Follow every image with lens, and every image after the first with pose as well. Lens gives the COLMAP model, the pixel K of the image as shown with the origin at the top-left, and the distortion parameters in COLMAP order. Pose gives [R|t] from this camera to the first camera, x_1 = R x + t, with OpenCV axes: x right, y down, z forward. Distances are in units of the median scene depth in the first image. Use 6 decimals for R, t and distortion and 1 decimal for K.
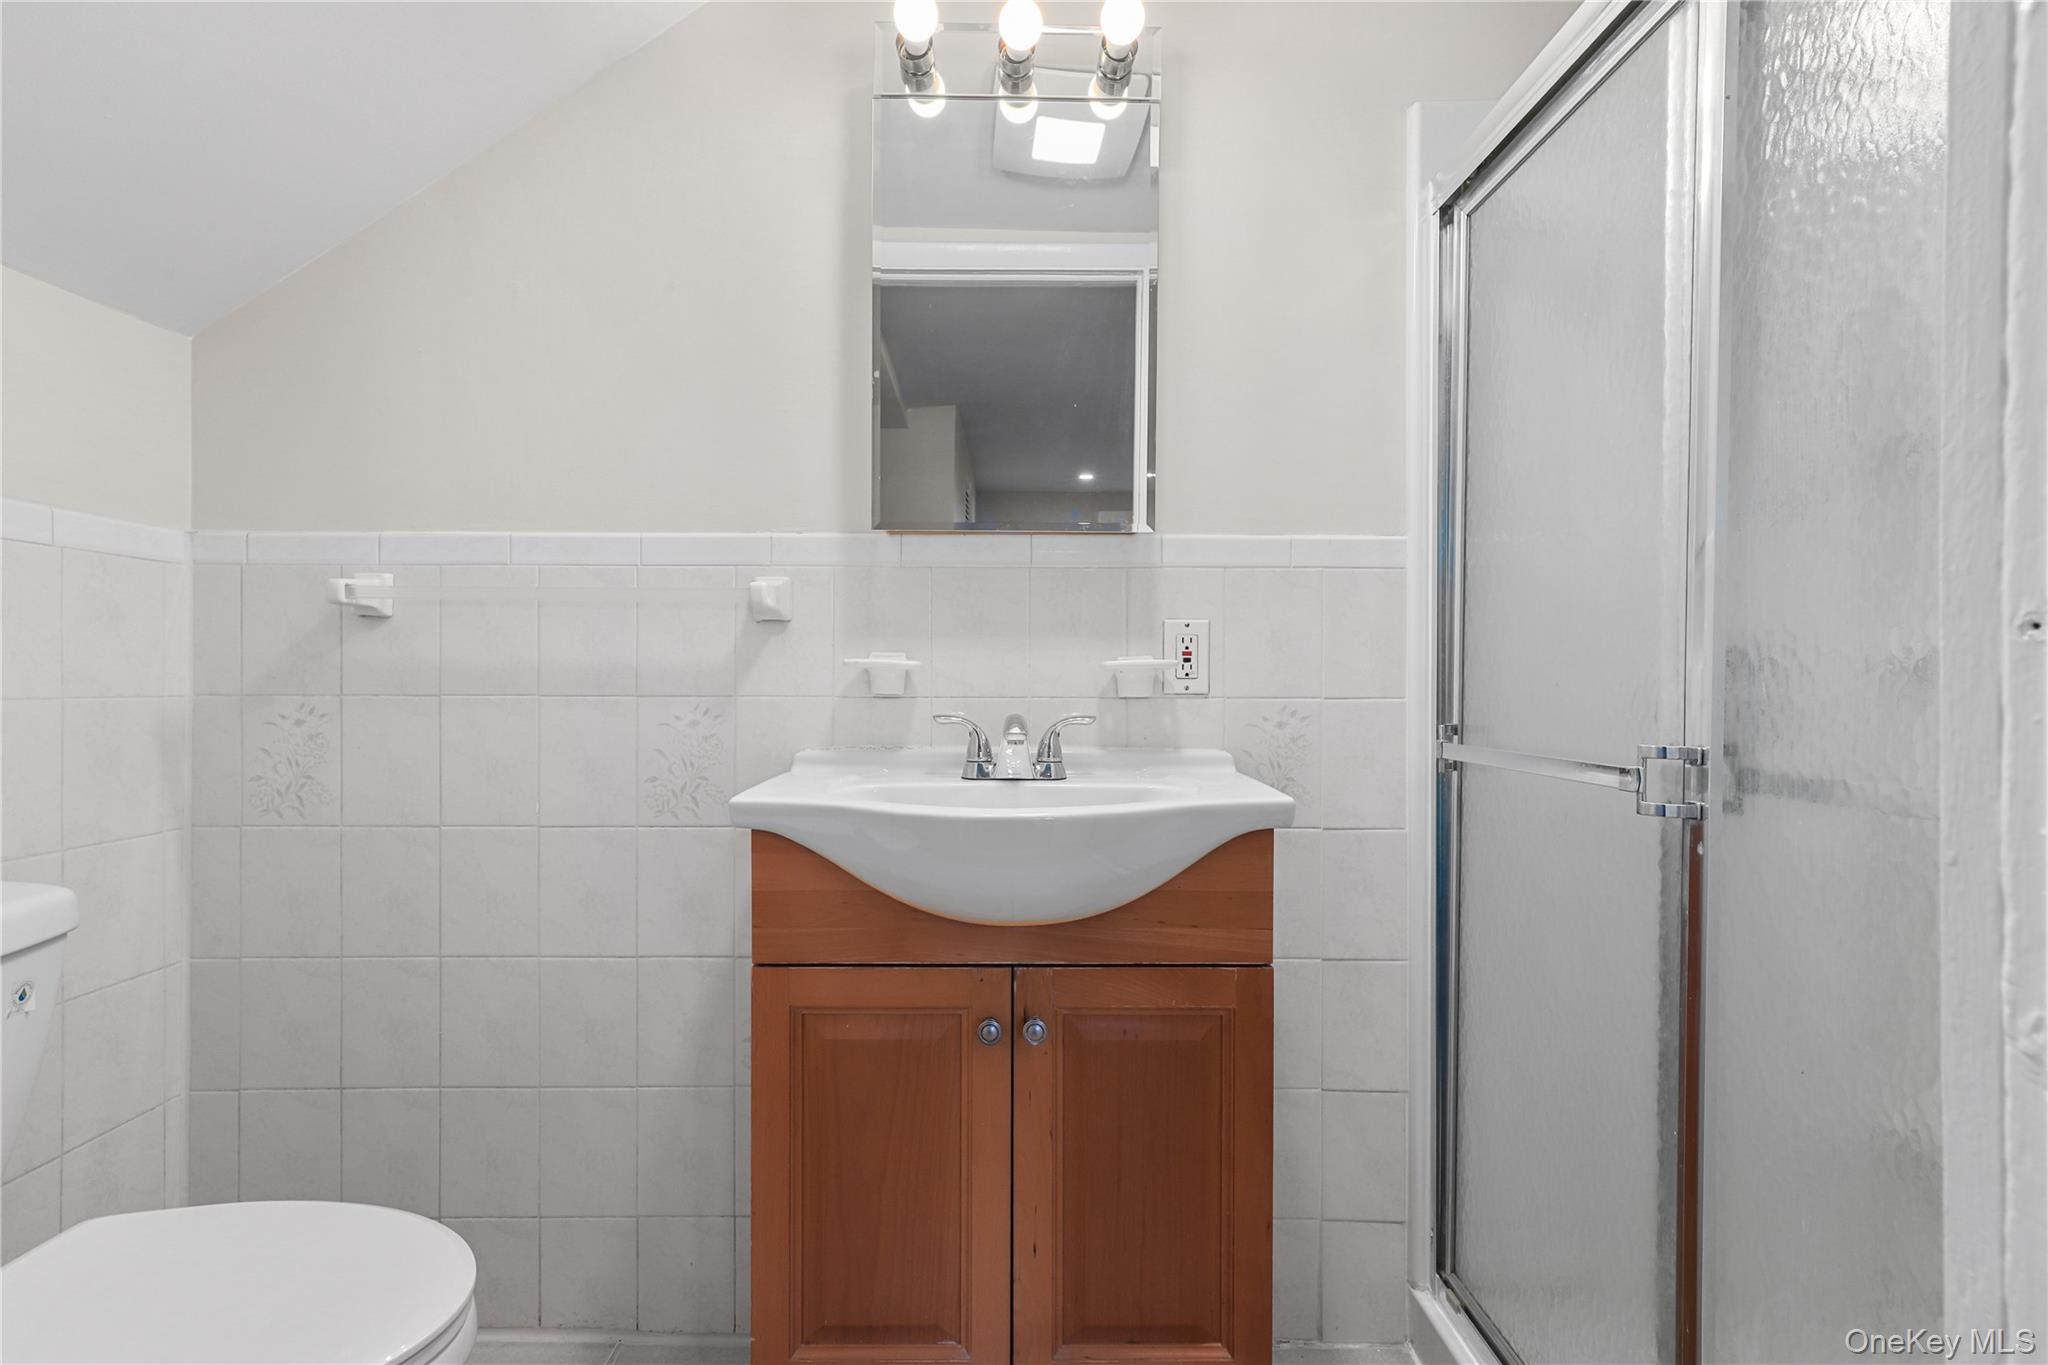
lens RADIAL K [[937.9, 0, 1014.3], [0, 937.9, 684.8], [0, 0, 1]] dist [-0.002076, 0.000416]
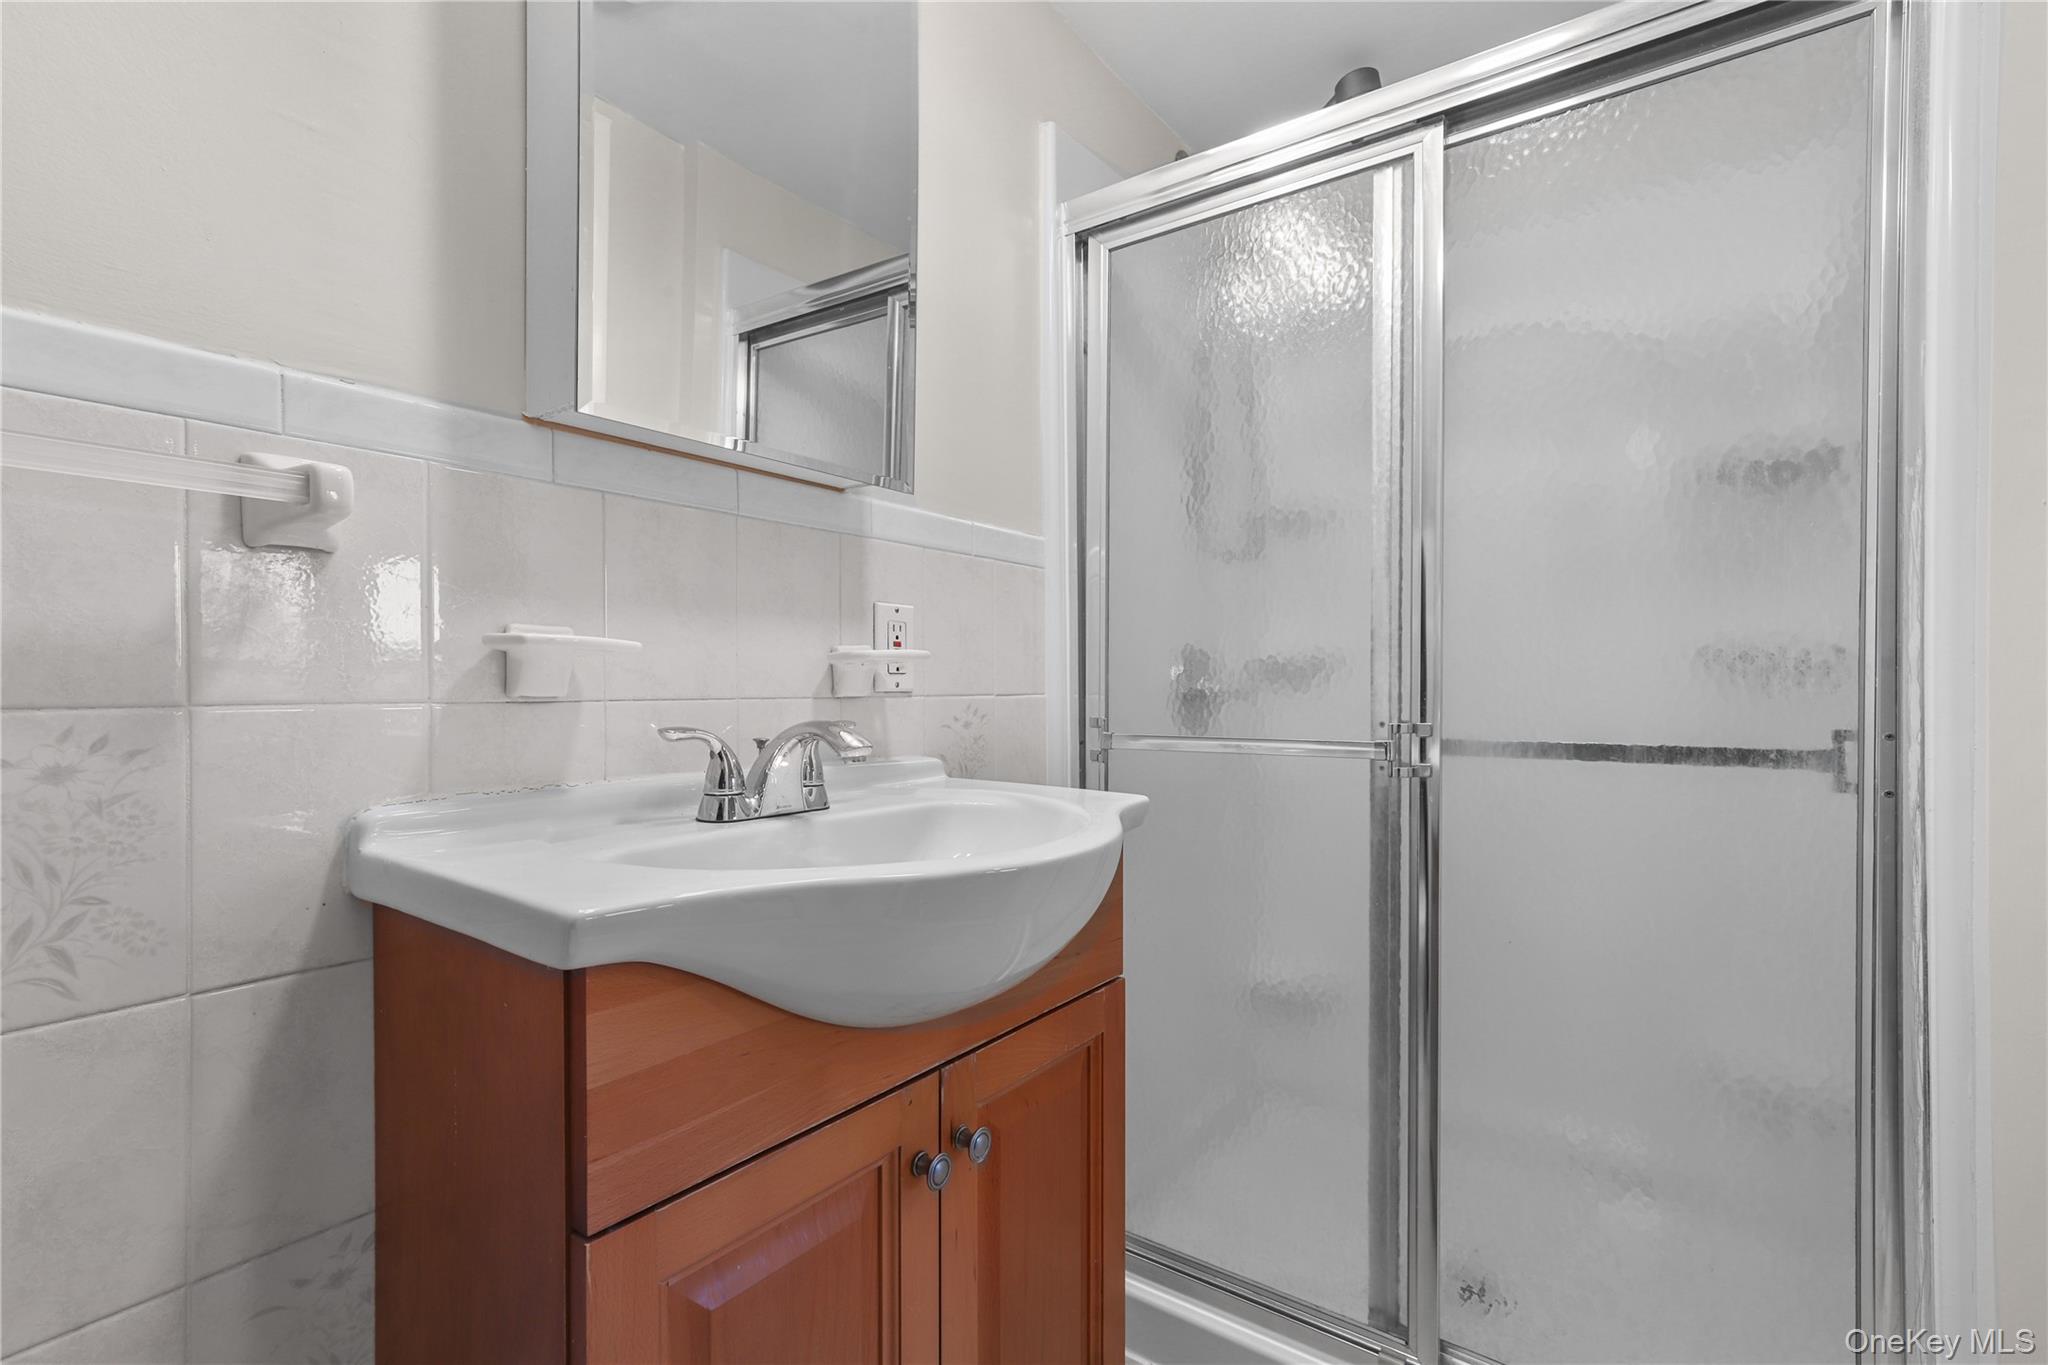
lens RADIAL K [[937.9, 0, 1014.3], [0, 937.9, 684.8], [0, 0, 1]] dist [-0.002076, 0.000416]
pose [[0.585132, -0.002346, 0.810935, -0.438393], [0.007275, 0.999971, -0.002357, 0.006124], [-0.810905, 0.007278, 0.585132, 0.421216]]
